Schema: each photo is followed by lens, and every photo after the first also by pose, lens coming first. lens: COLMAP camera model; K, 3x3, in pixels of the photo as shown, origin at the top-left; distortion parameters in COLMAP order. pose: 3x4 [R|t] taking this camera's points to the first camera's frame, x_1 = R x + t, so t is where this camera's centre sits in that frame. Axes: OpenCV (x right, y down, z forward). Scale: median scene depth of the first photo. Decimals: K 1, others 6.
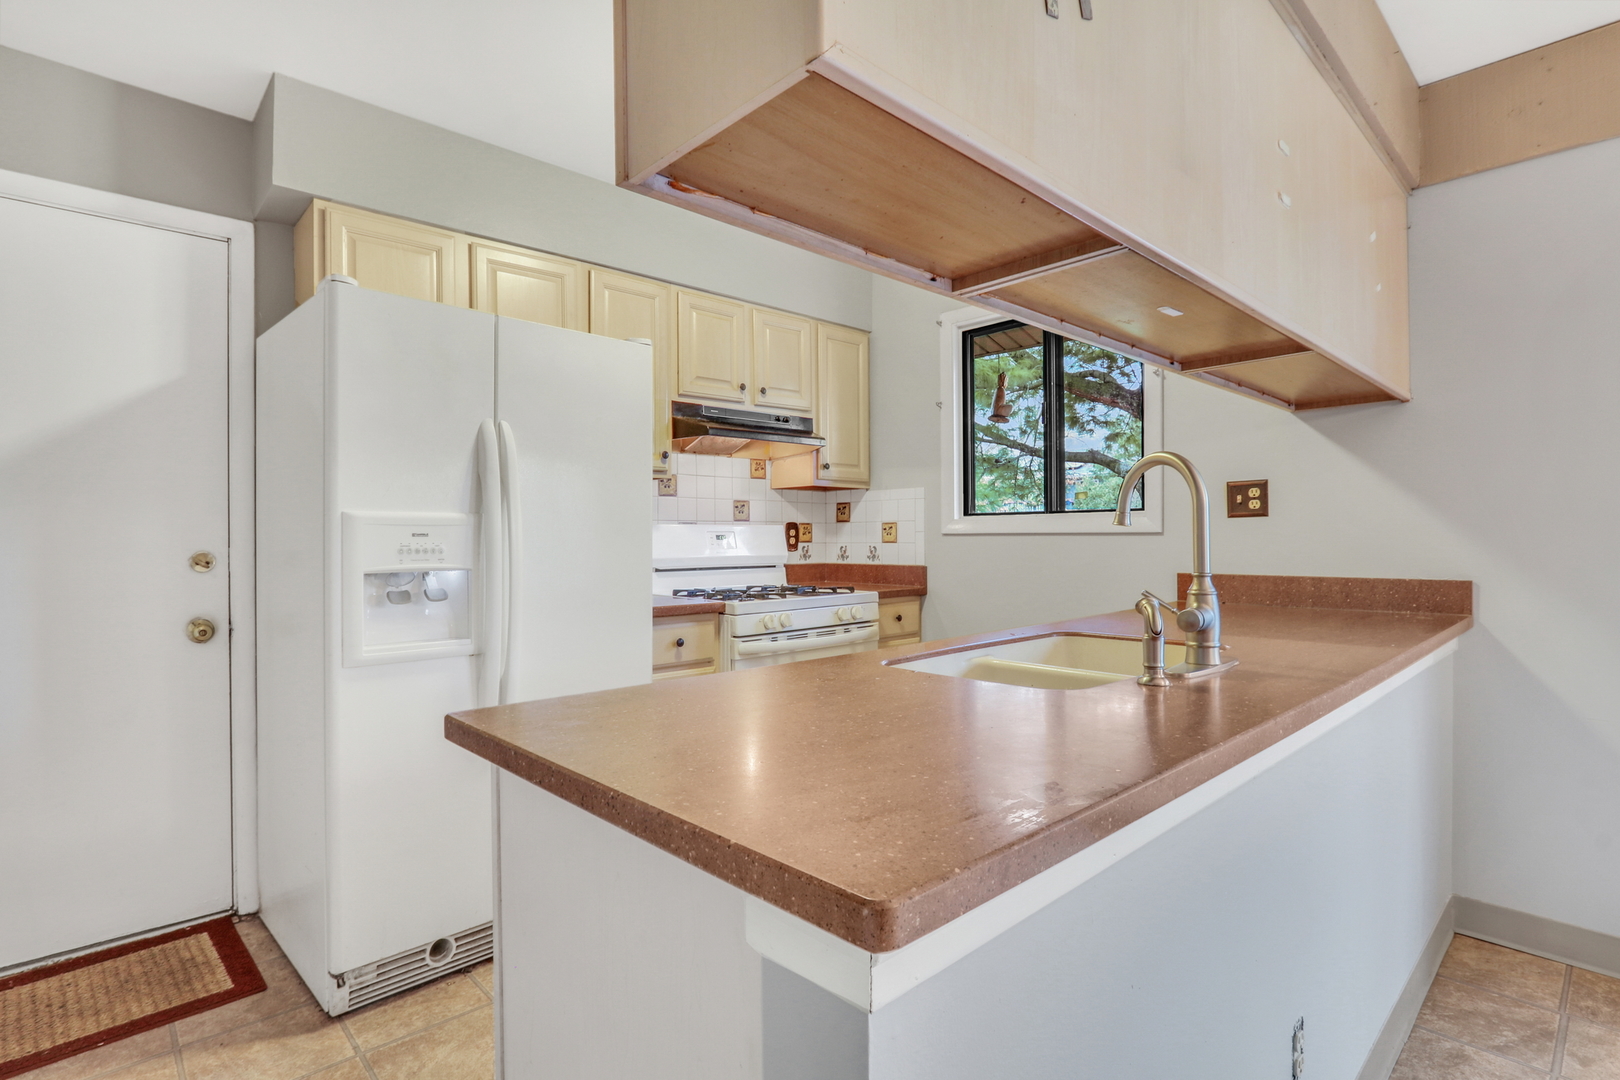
lens RADIAL K [[800.9, 0, 811.5], [0, 800.9, 538.4], [0, 0, 1]] dist [0.001671, 0.000995]
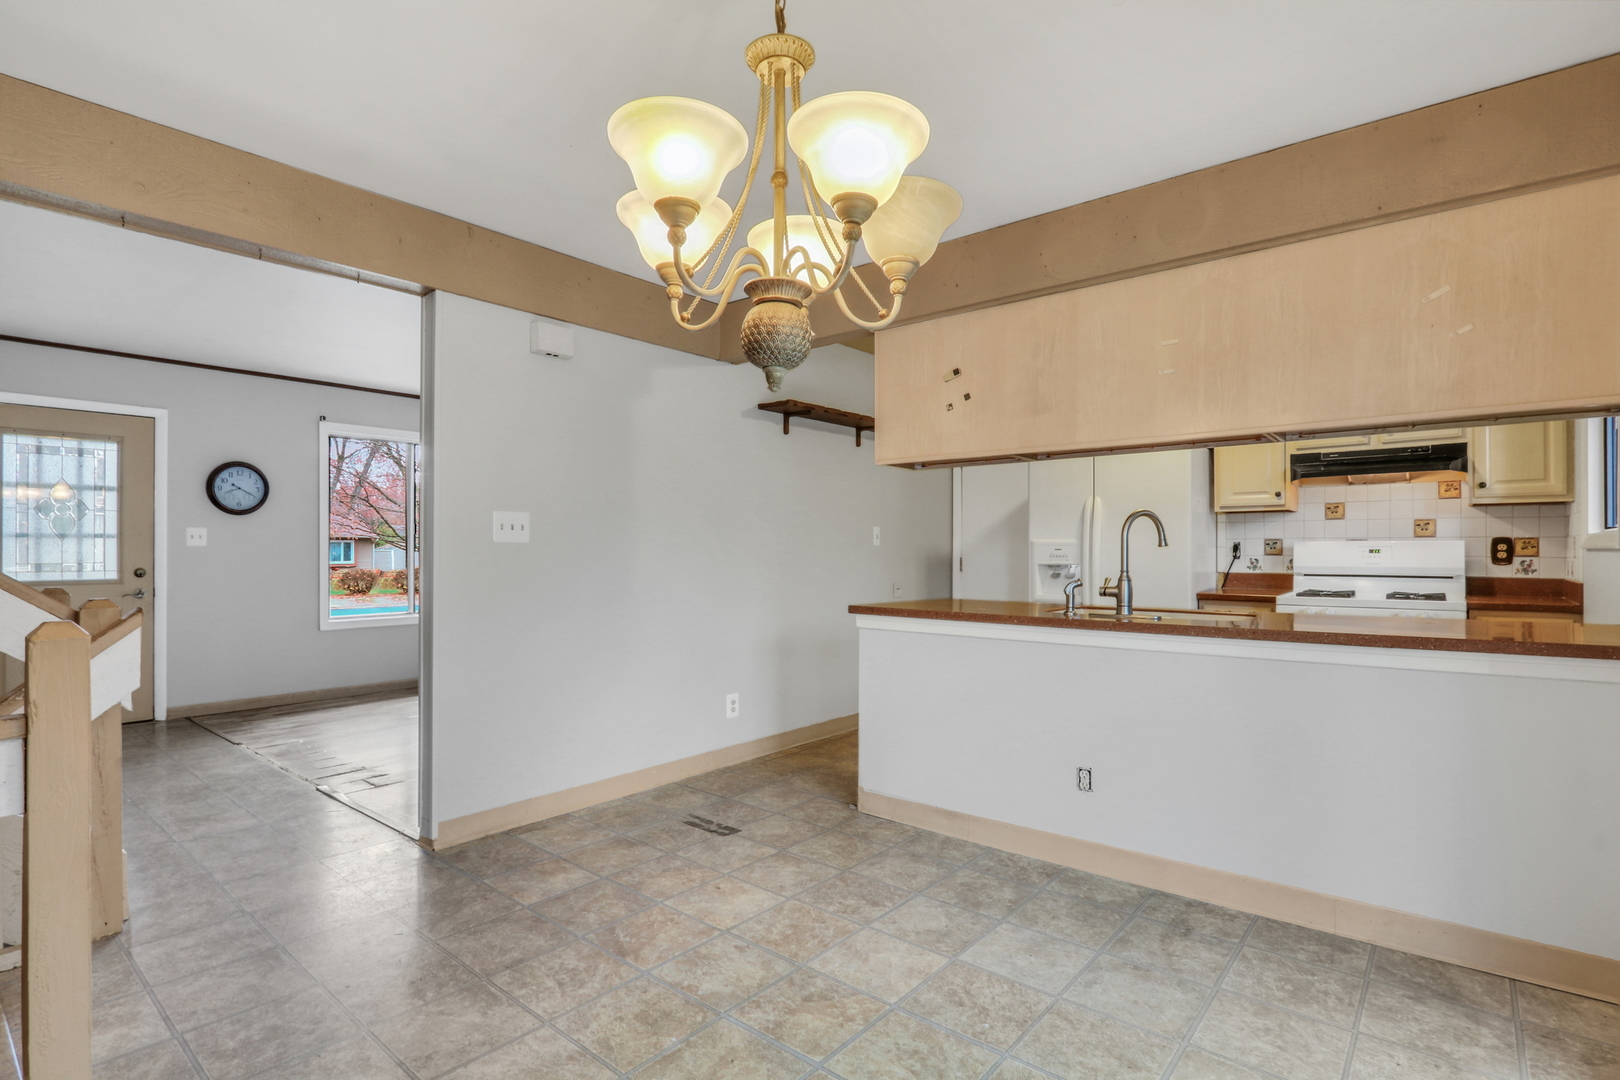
lens RADIAL K [[800.9, 0, 806.4], [0, 800.9, 543.8], [0, 0, 1]] dist [0.001671, 0.000995]
pose [[0.130280, 0.003421, -0.991471, 0.926438], [0.001449, 0.999992, 0.003640, -0.017255], [0.991476, -0.001911, 0.130274, -0.027237]]
